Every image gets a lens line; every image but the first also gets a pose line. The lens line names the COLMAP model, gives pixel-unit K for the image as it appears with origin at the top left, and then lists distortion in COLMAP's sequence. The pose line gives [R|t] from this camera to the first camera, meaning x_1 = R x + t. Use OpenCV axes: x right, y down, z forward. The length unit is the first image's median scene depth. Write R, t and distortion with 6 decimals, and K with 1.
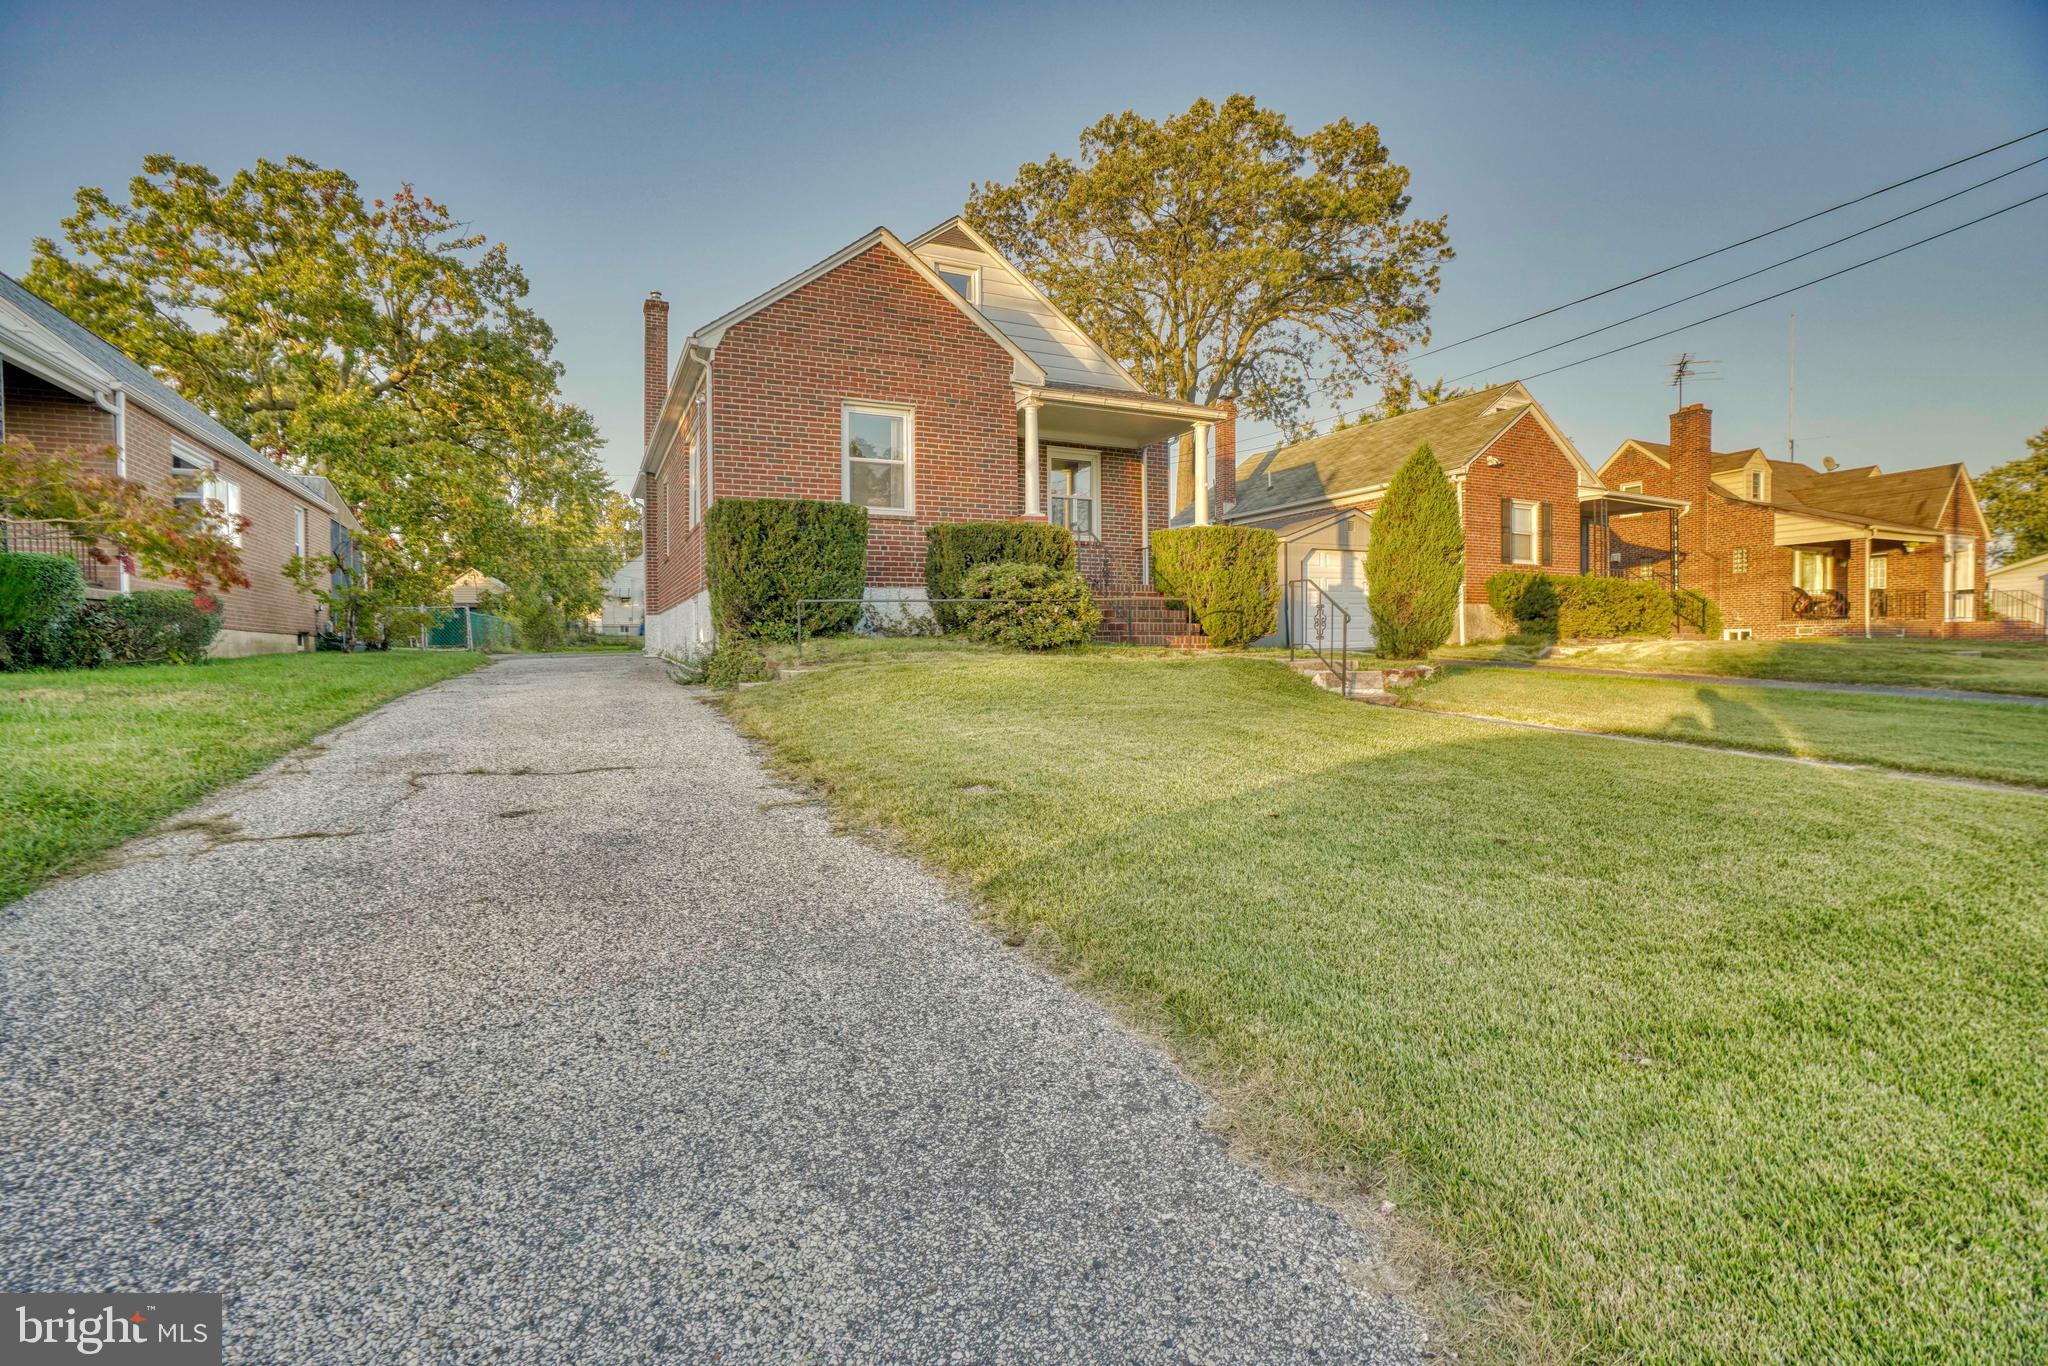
lens RADIAL K [[938.4, 0, 998.3], [0, 938.4, 676.8], [0, 0, 1]] dist [-0.077766, 0.032389]
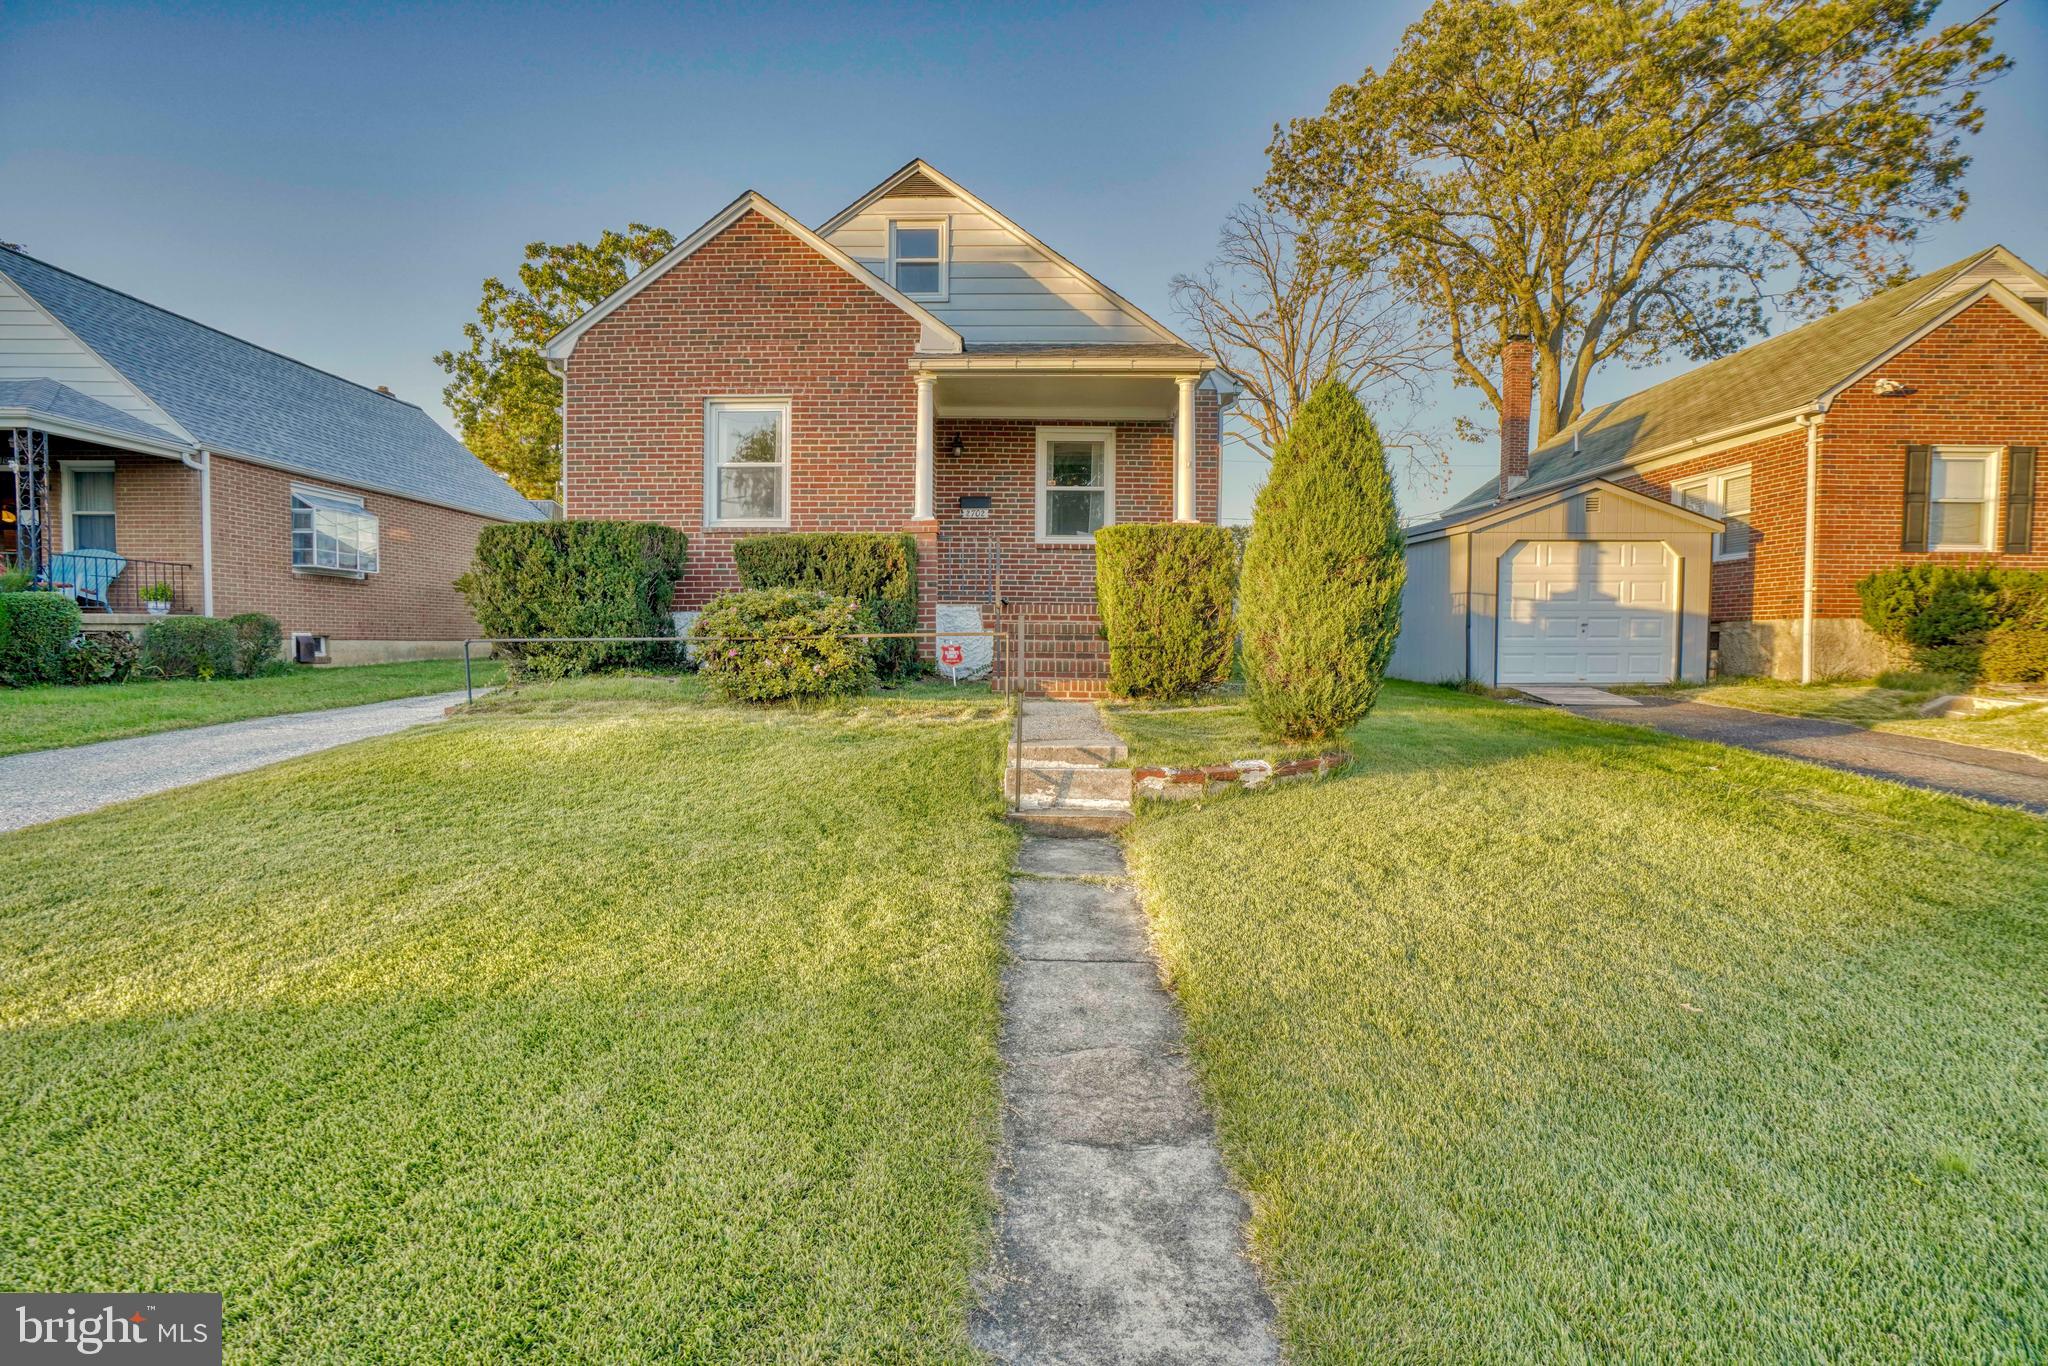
lens RADIAL K [[933.5, 0, 1002.2], [0, 933.5, 679.2], [0, 0, 1]] dist [-0.062227, 0.022214]
pose [[0.896835, 0.035657, -0.440926, 0.280793], [-0.028907, 0.999340, 0.022018, -0.035045], [0.441420, -0.007001, 0.897273, 0.198797]]
